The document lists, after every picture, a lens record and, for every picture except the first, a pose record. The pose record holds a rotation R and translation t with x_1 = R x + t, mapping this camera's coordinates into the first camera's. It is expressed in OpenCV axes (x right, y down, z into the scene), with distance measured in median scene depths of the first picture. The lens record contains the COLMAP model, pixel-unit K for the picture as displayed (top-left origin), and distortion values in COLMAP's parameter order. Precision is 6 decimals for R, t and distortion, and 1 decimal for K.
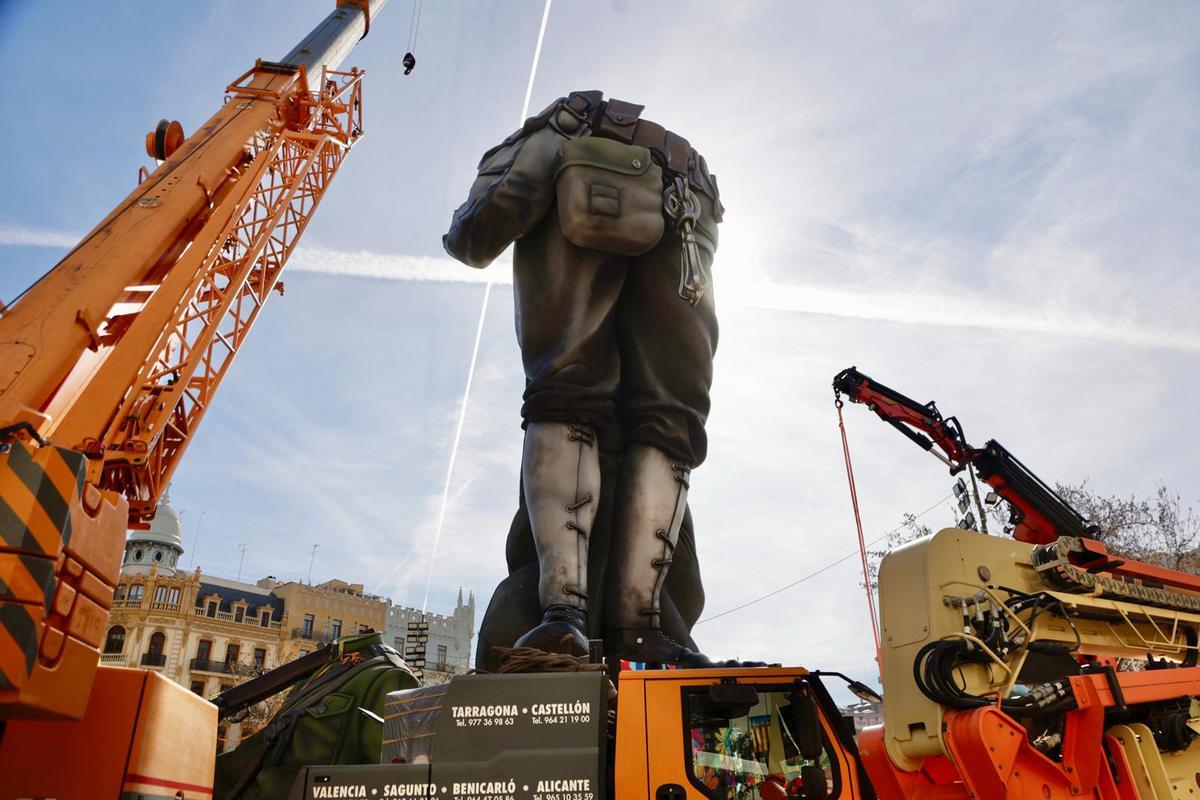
lens RADIAL K [[809.9, 0, 600.0], [0, 809.9, 400.0], [0, 0, 1]] dist [-0.048962, 0.002780]
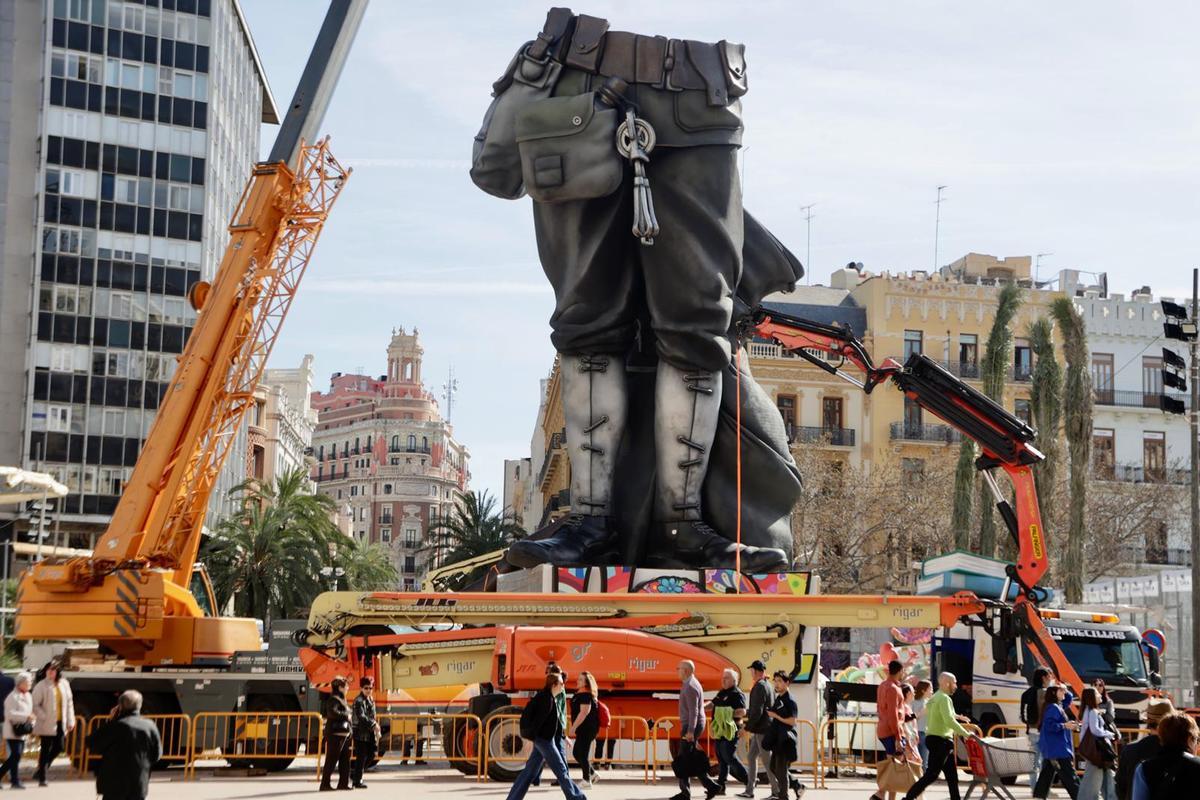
lens RADIAL K [[1880.7, 0, 600.0], [0, 1880.7, 400.0], [0, 0, 1]] dist [0.255987, 0.071360]
pose [[0.816171, -0.043891, -0.576141, 1.490597], [0.236867, 0.934893, 0.264329, -0.600470], [0.527028, -0.352207, 0.773429, -1.046123]]
